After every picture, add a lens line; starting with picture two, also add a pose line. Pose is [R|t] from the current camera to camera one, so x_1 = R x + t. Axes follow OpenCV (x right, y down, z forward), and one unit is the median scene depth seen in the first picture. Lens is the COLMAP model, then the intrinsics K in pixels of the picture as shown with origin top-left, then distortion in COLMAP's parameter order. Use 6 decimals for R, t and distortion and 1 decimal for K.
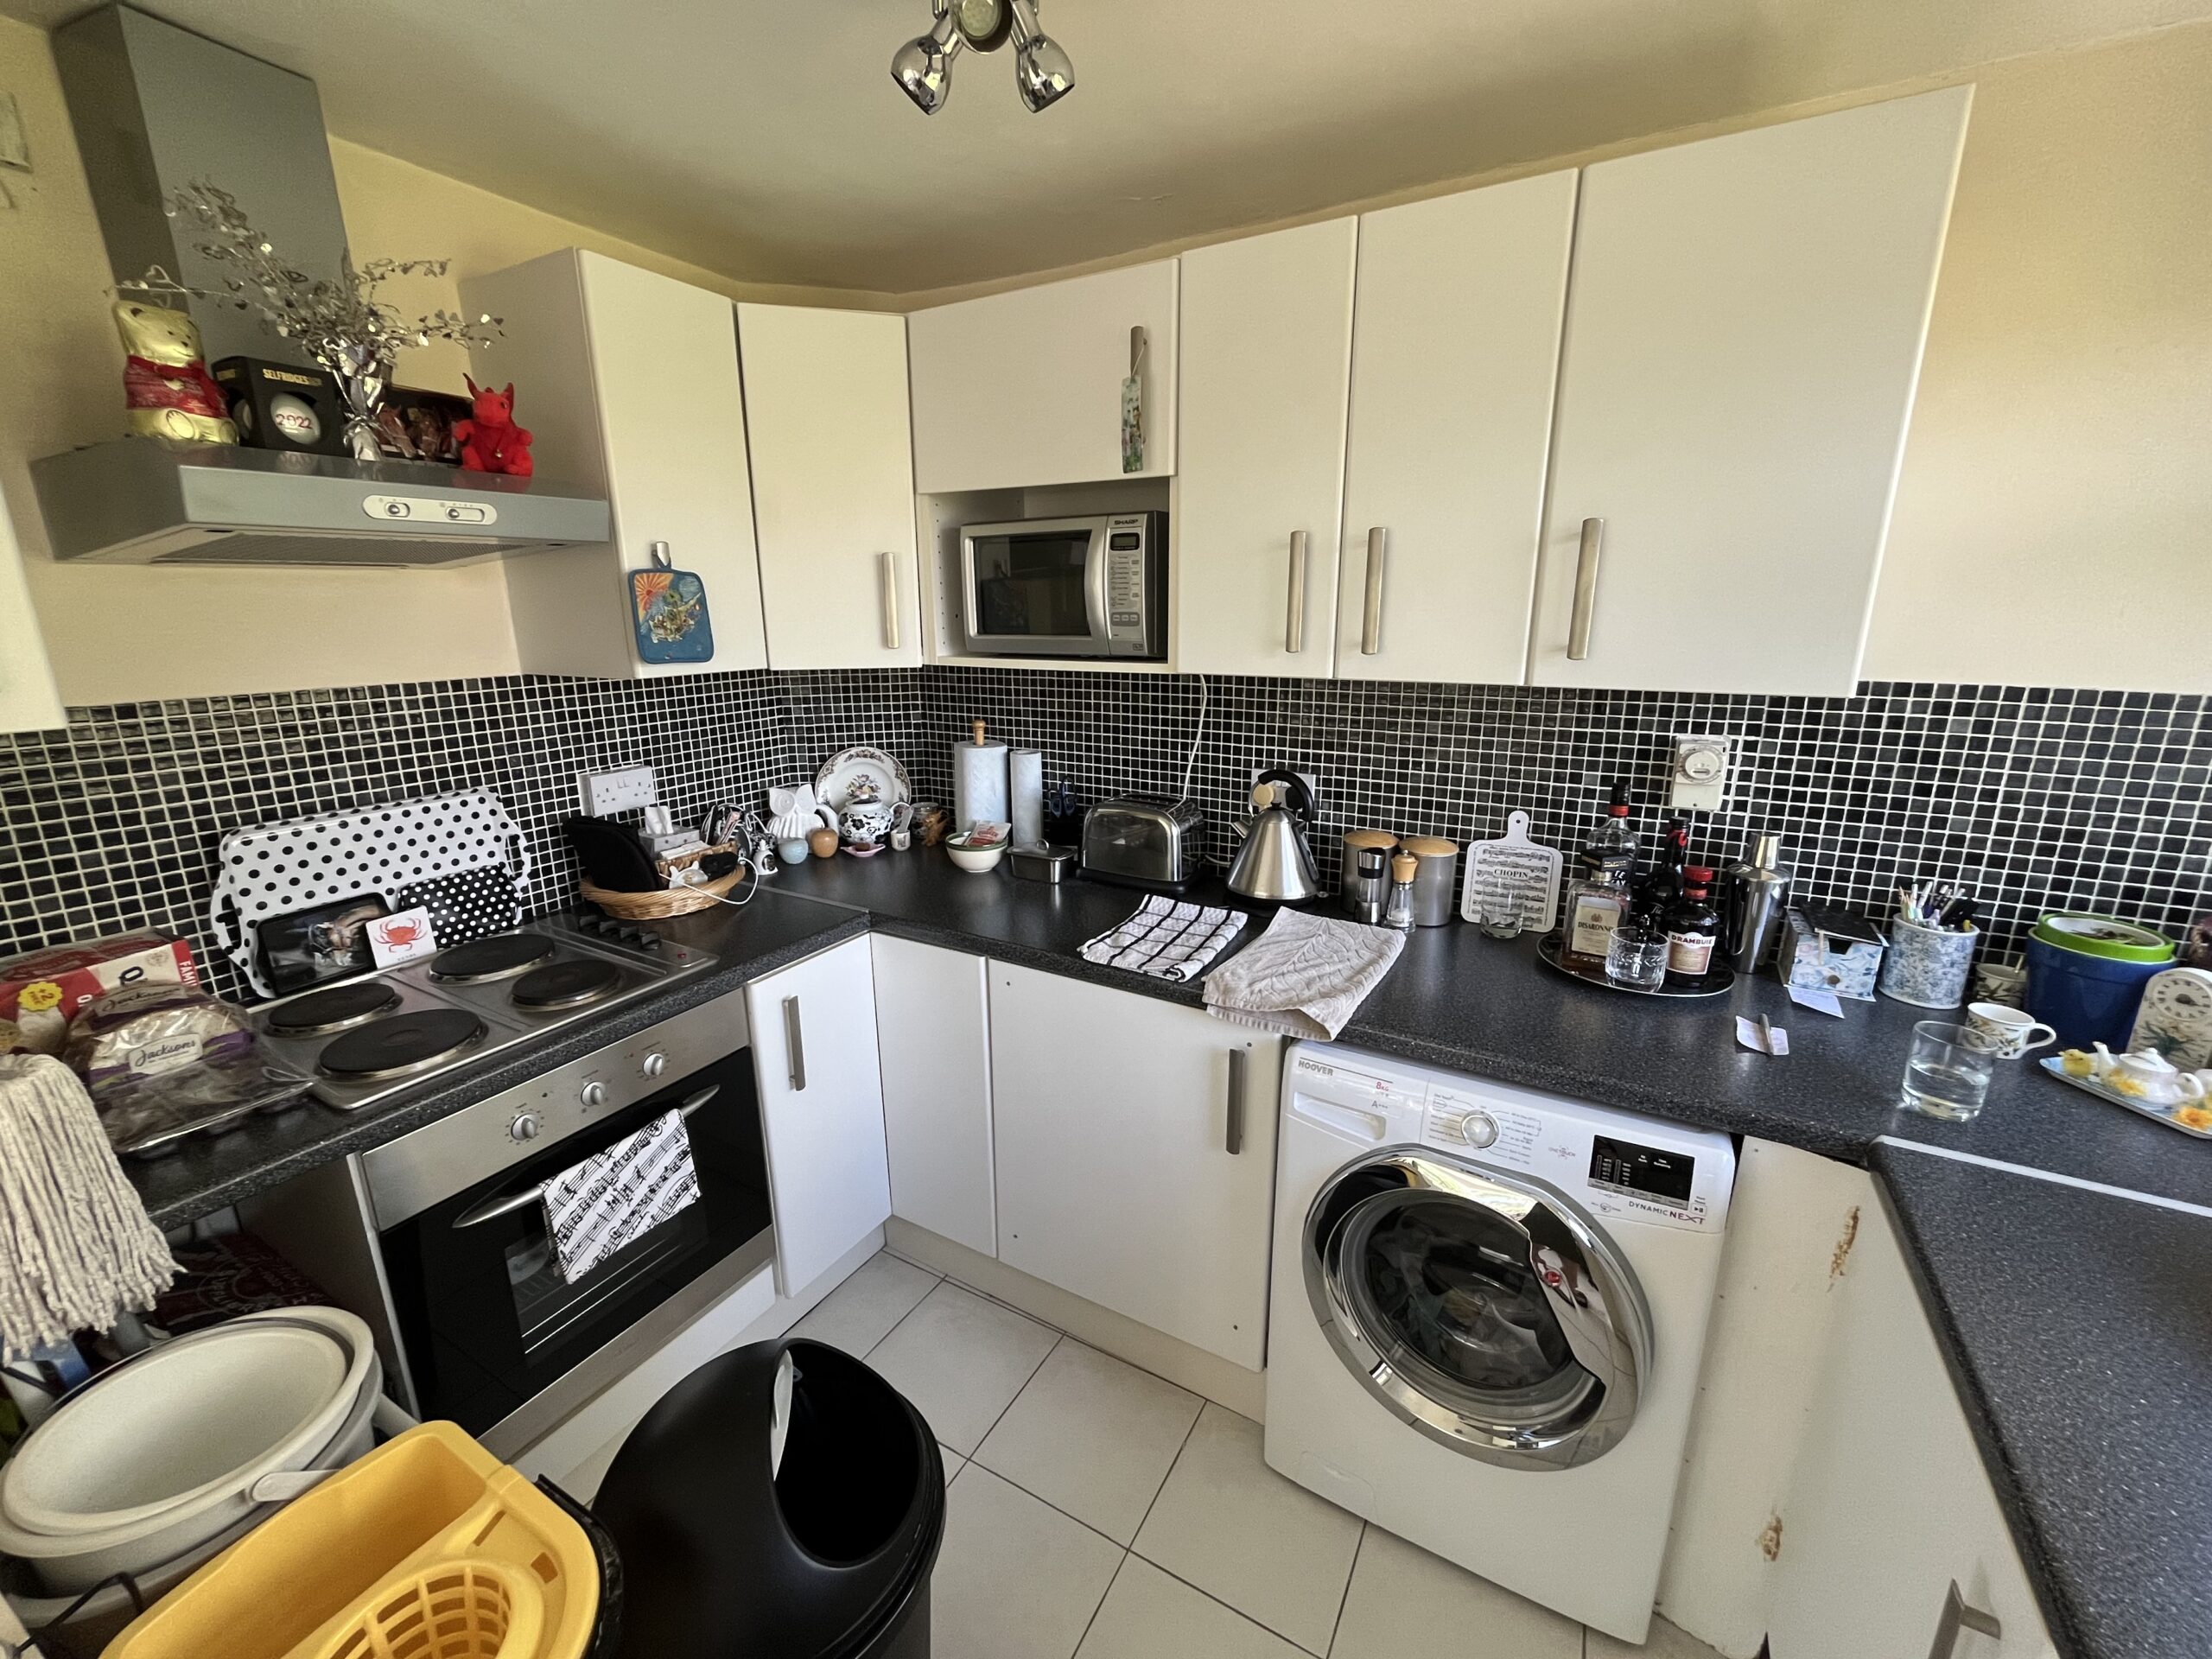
lens RADIAL K [[893.2, 0, 1098.8], [0, 893.2, 828.0], [0, 0, 1]] dist [-0.003926, -0.000335]
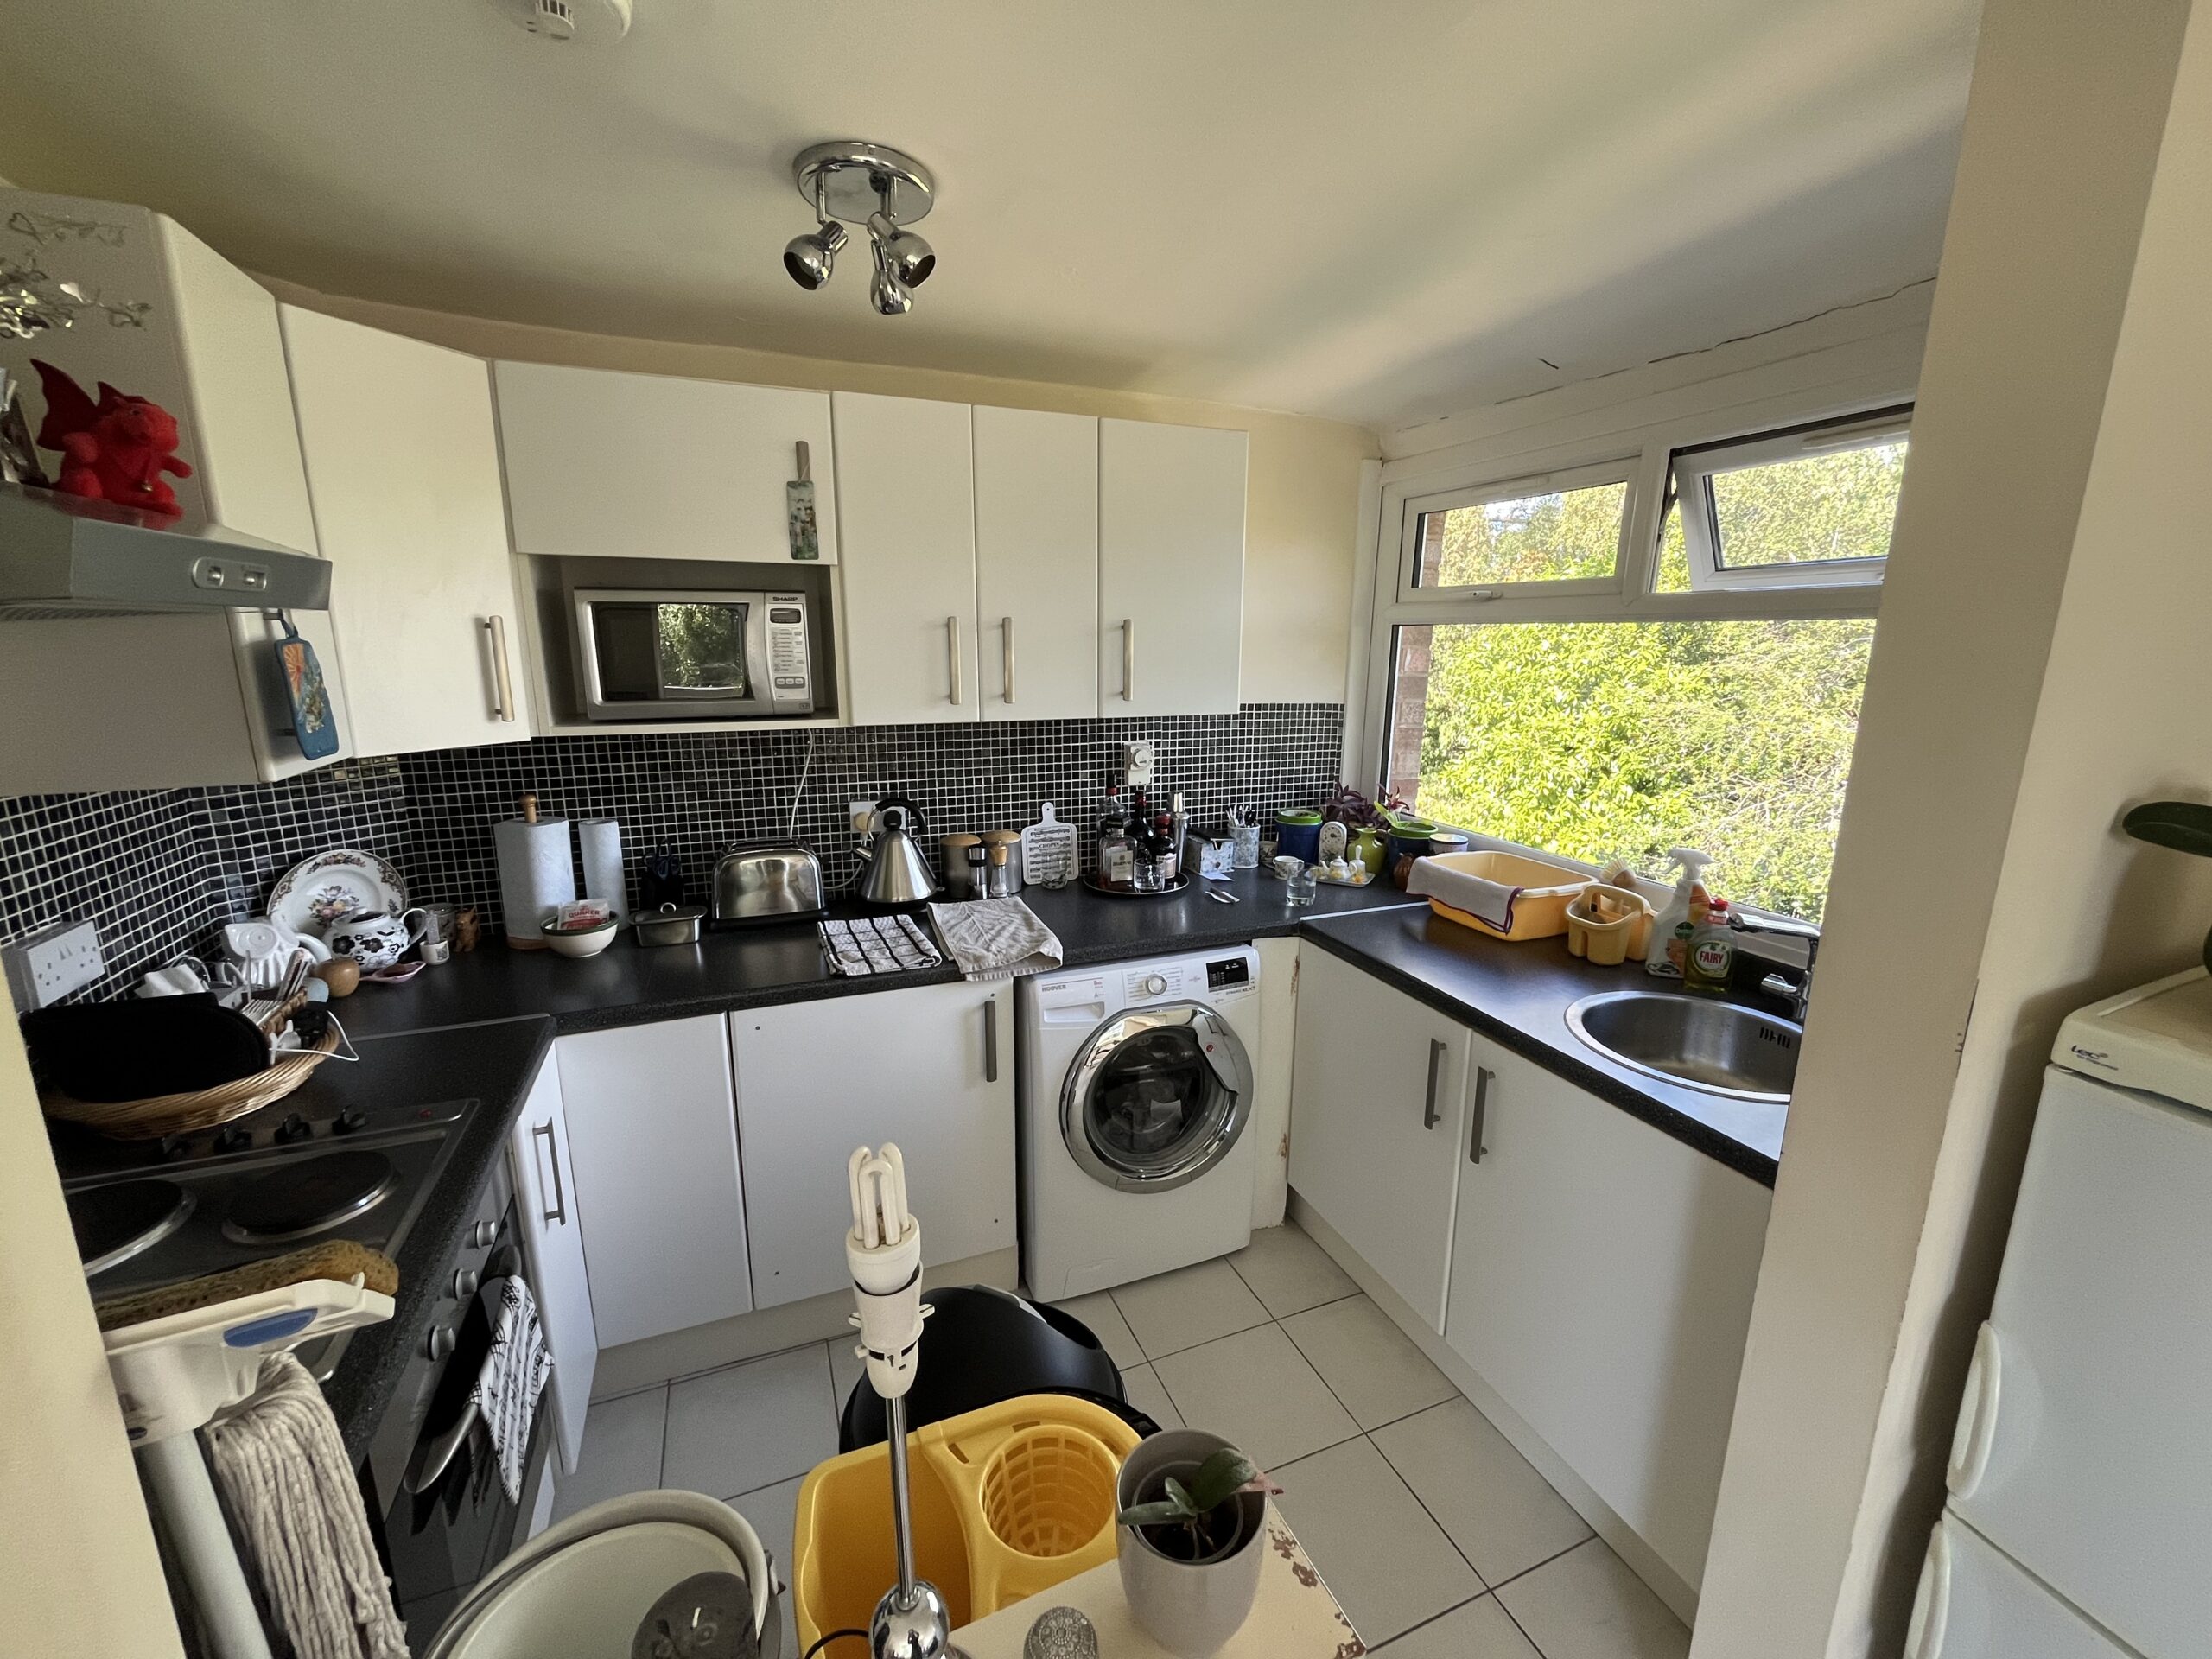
lens RADIAL K [[893.2, 0, 1098.8], [0, 893.2, 828.0], [0, 0, 1]] dist [-0.003926, -0.000335]
pose [[0.620793, -0.155497, 0.768399, -0.615417], [0.186346, 0.981309, 0.048032, -0.032490], [-0.761506, 0.113370, 0.638166, -0.004878]]
